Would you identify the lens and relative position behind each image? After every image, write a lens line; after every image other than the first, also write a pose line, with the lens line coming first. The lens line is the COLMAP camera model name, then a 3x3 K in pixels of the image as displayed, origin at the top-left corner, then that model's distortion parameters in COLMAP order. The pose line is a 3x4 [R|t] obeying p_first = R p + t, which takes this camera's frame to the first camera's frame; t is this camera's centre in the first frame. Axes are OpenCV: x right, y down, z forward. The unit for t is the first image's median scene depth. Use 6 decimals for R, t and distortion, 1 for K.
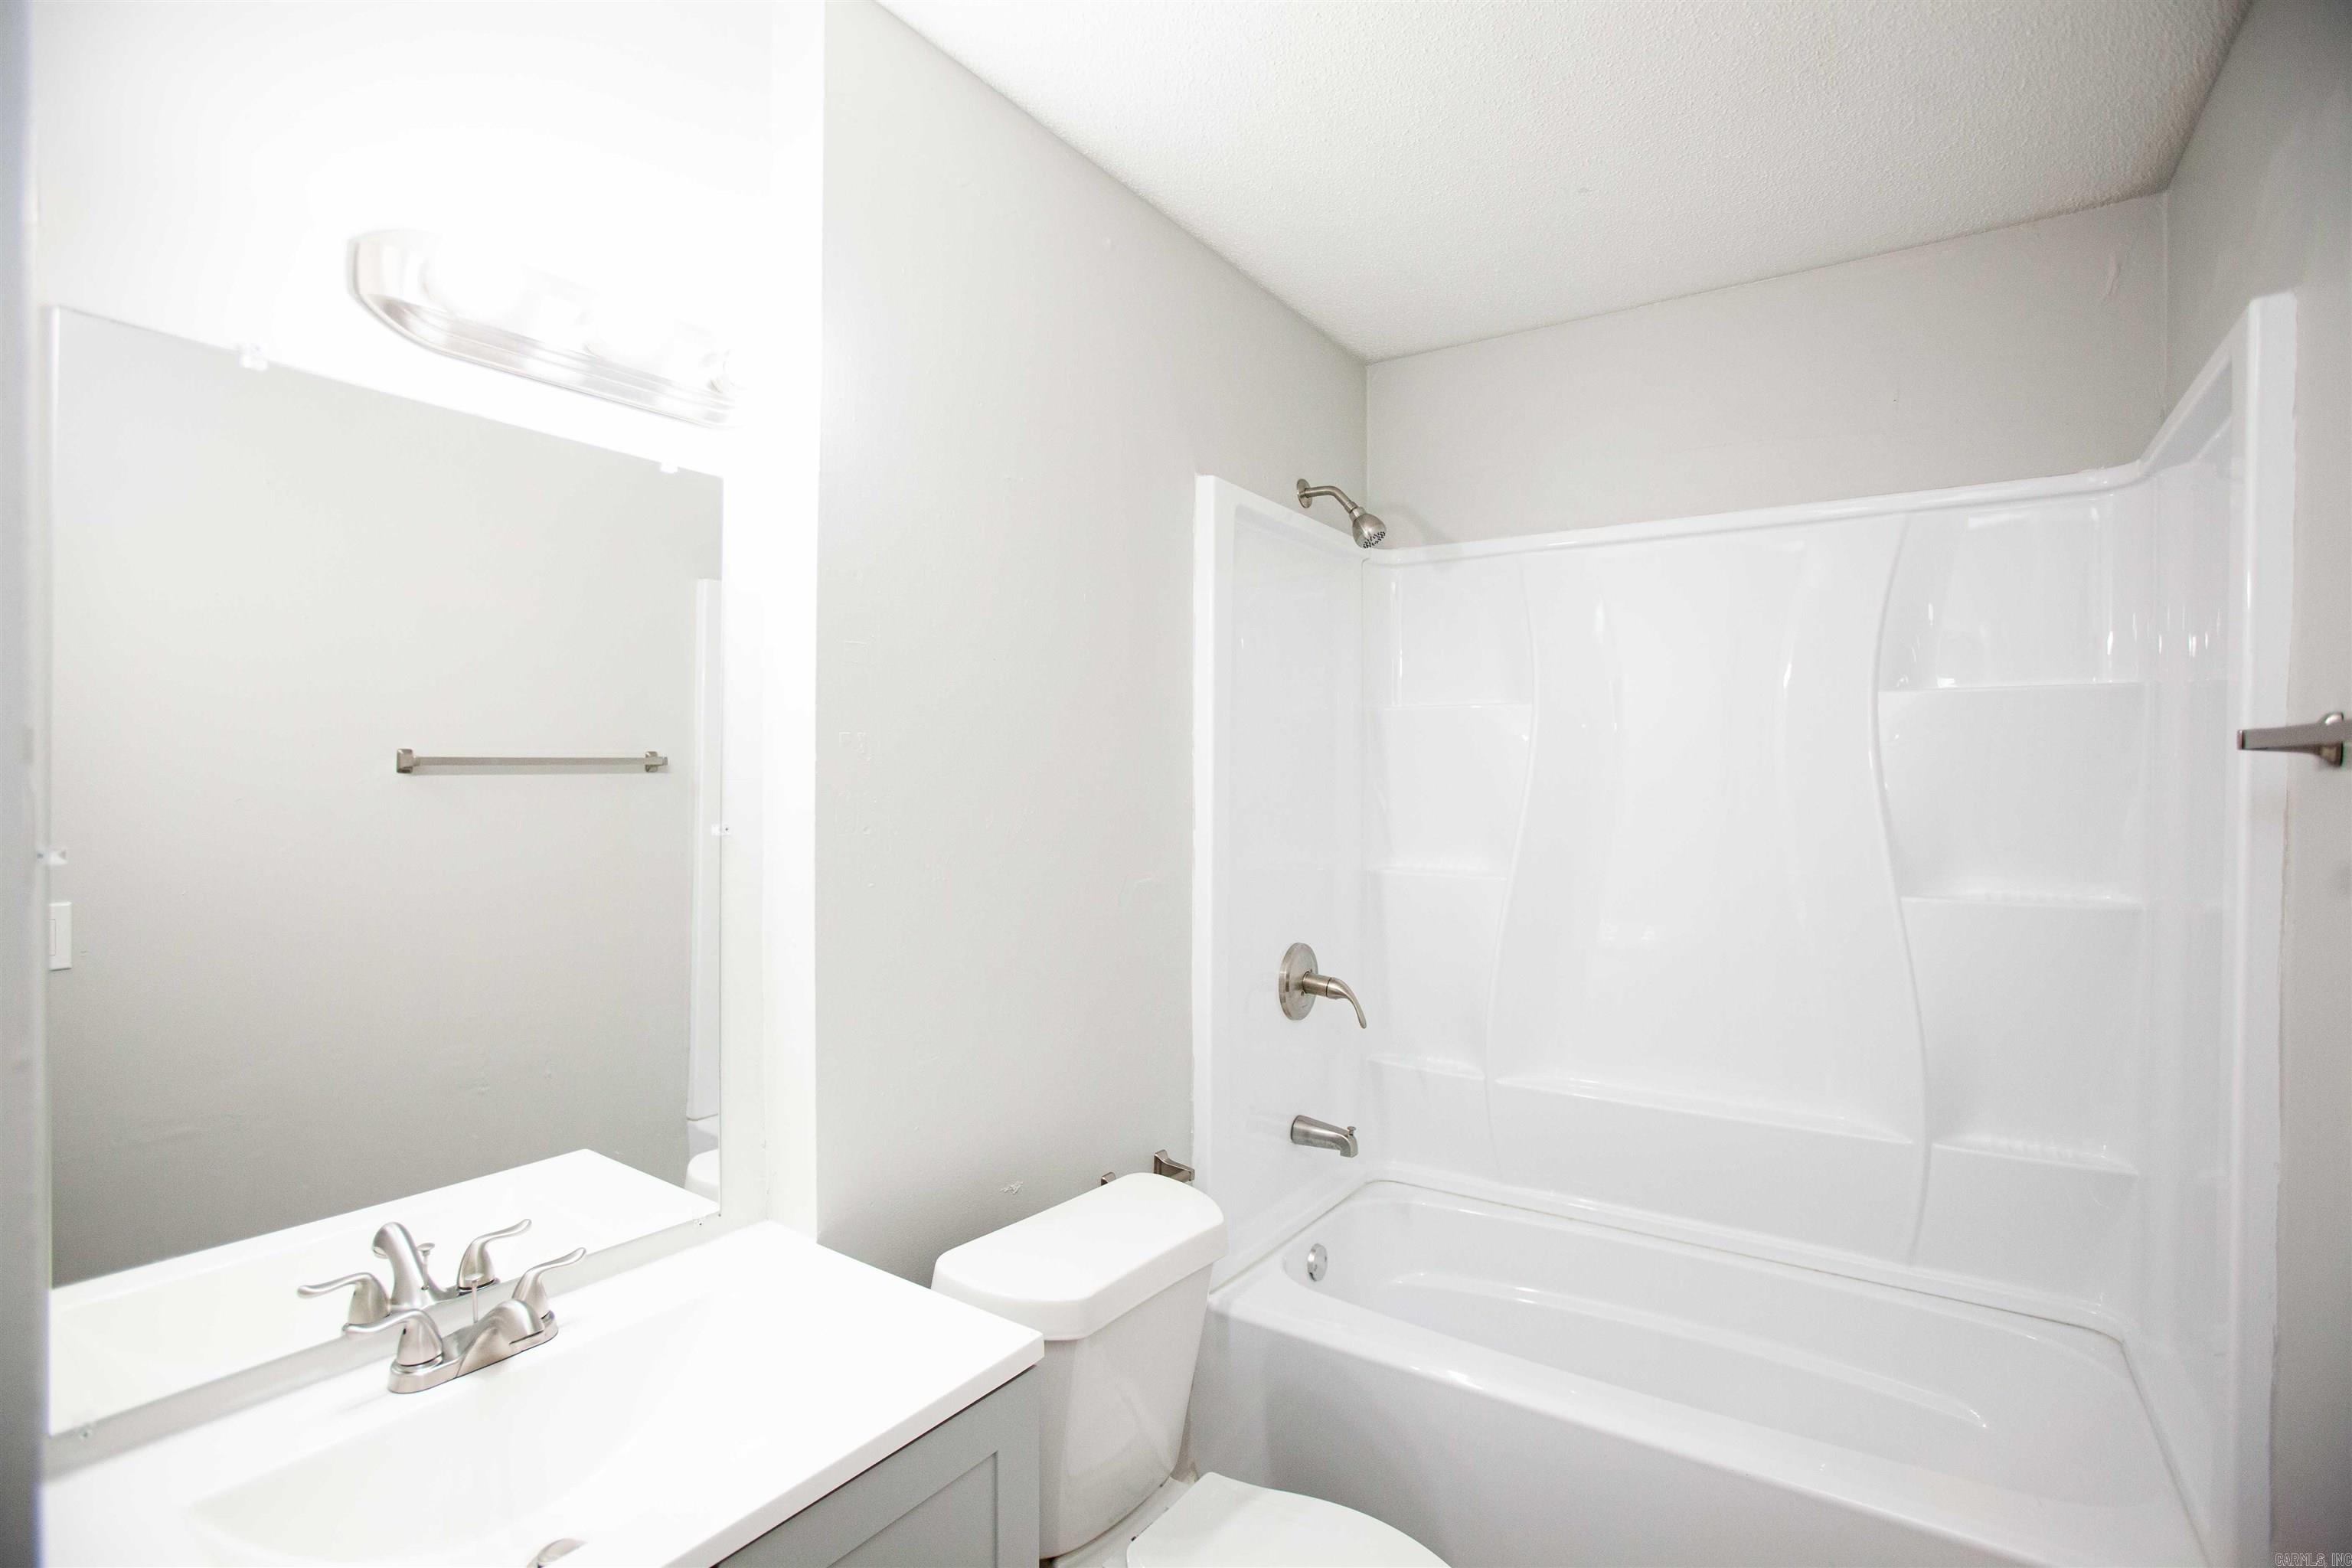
lens RADIAL K [[1104.7, 0, 1157.9], [0, 1104.7, 794.2], [0, 0, 1]] dist [-0.068515, 0.030159]
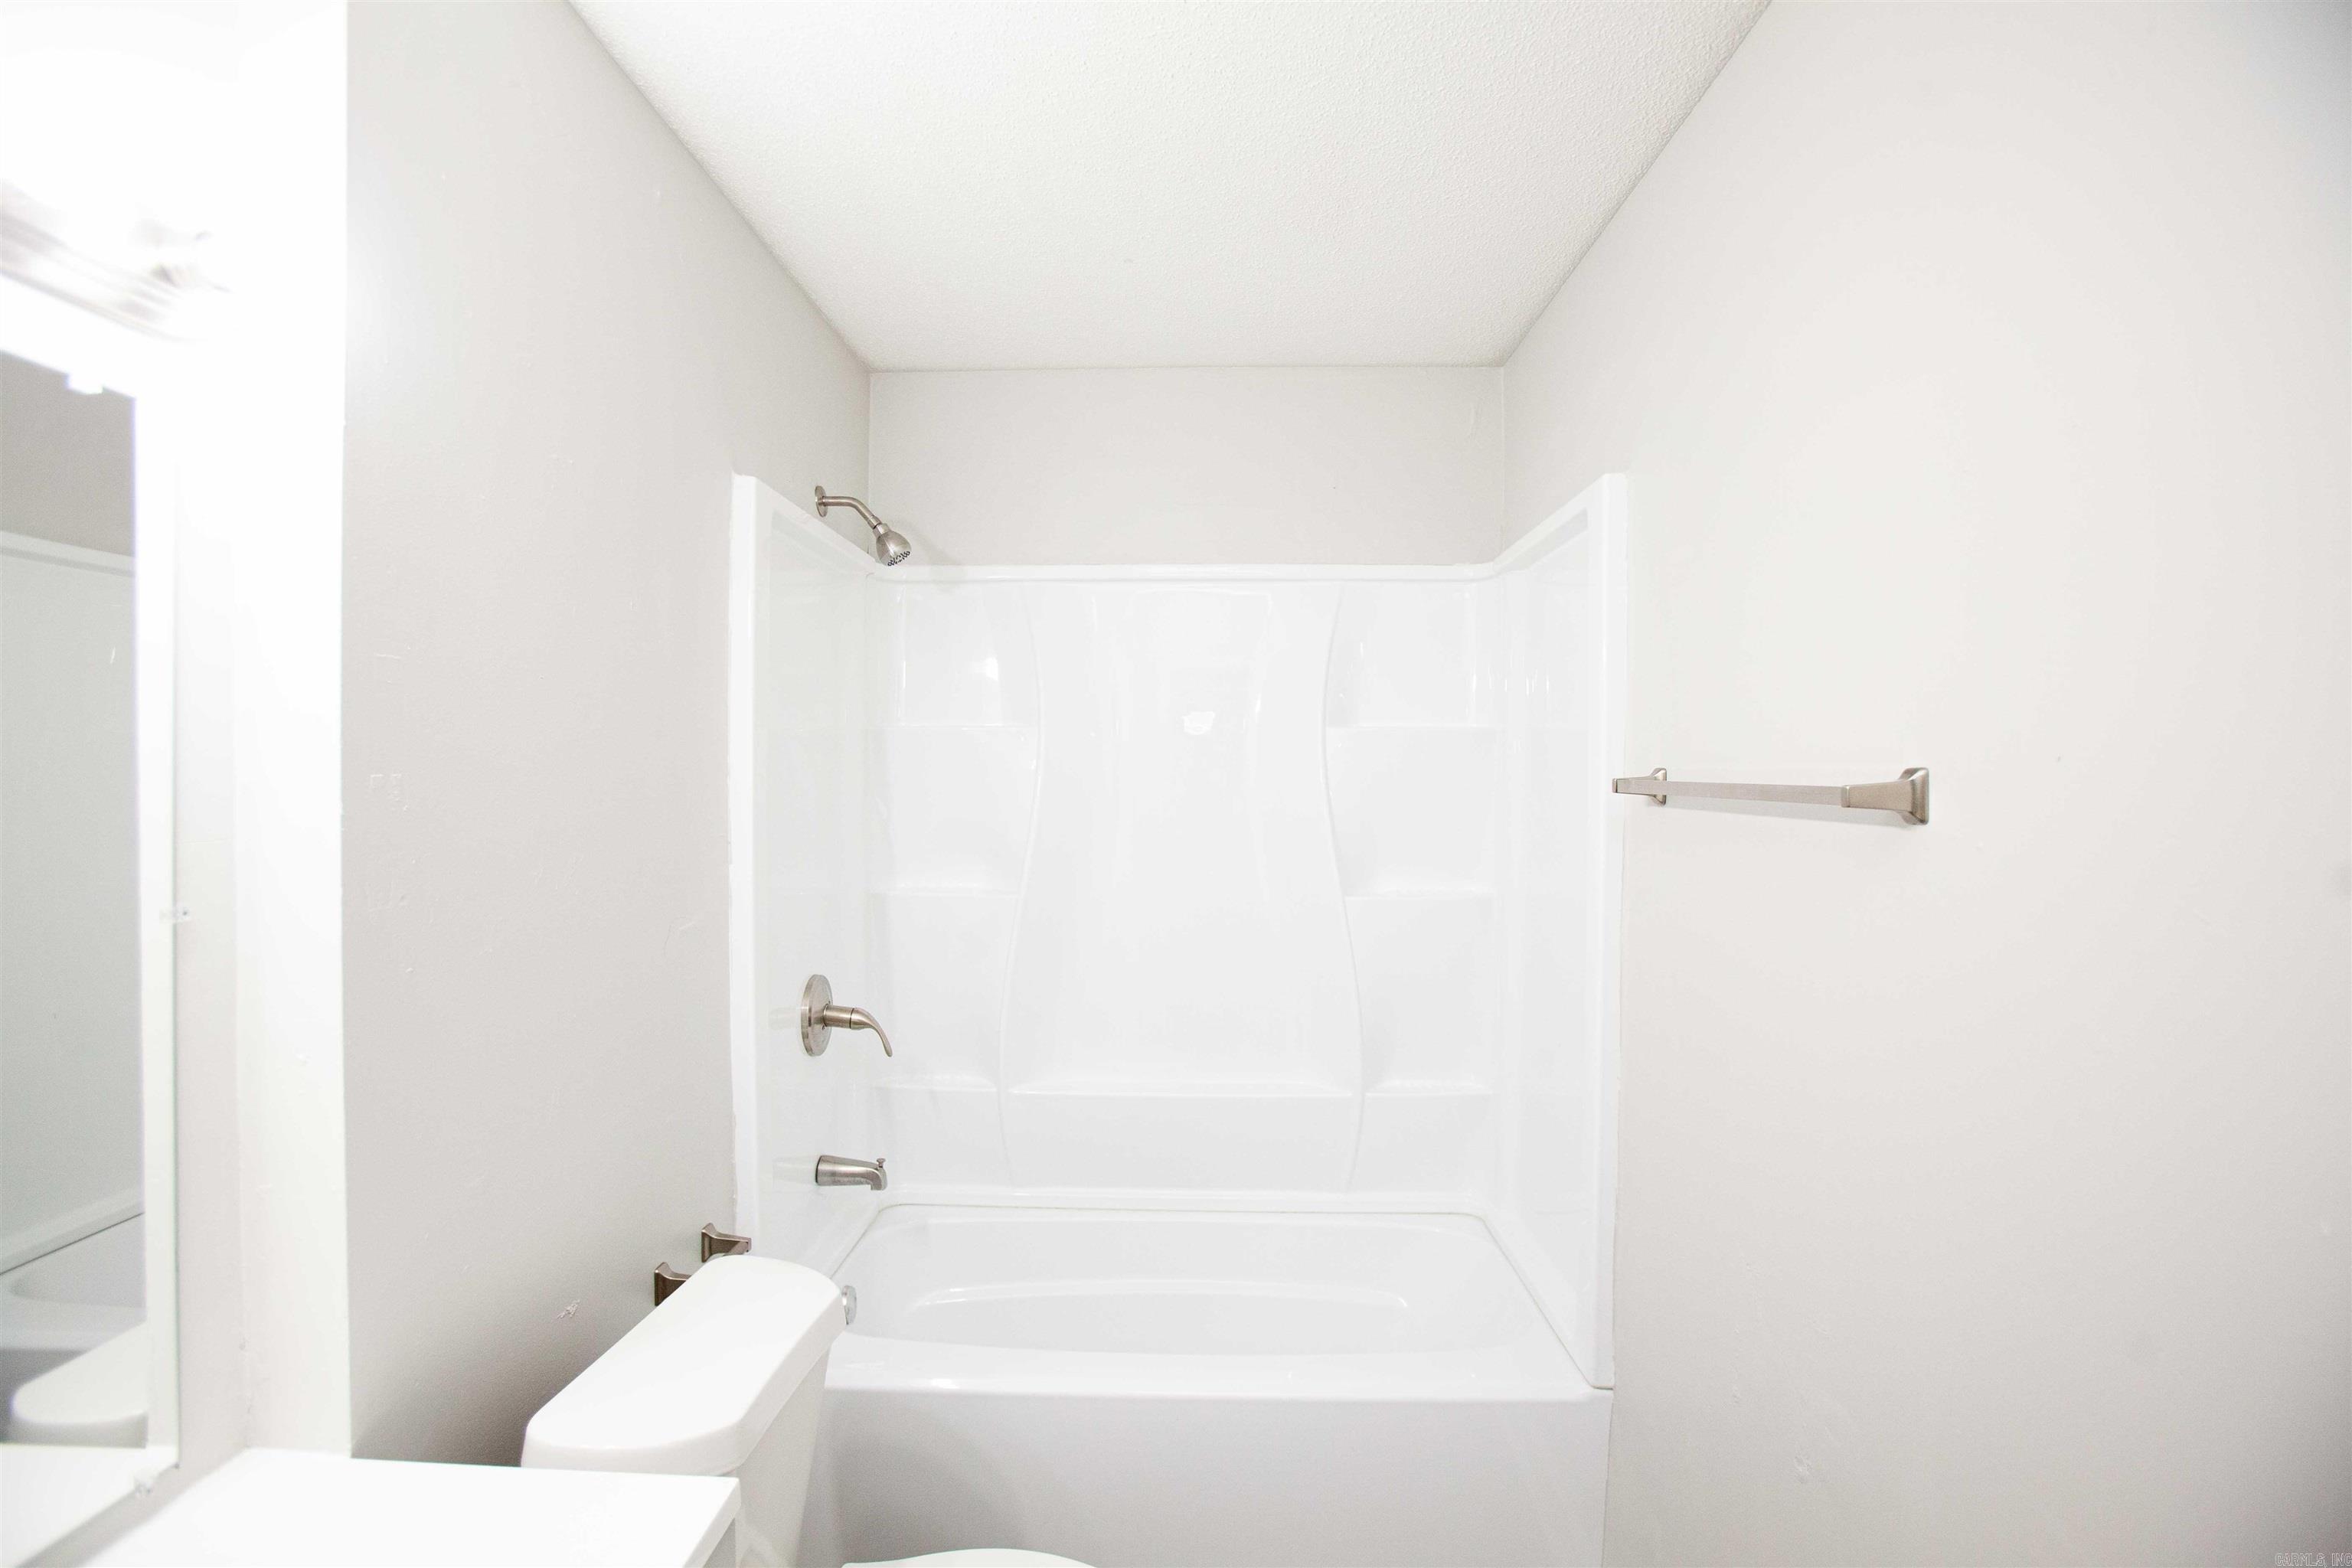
lens RADIAL K [[1104.7, 0, 1157.9], [0, 1104.7, 794.2], [0, 0, 1]] dist [-0.068515, 0.030159]
pose [[0.842623, -0.009803, 0.538414, -0.136234], [0.006750, 0.999948, 0.007643, -0.026839], [-0.538461, -0.002806, 0.842646, 0.048326]]
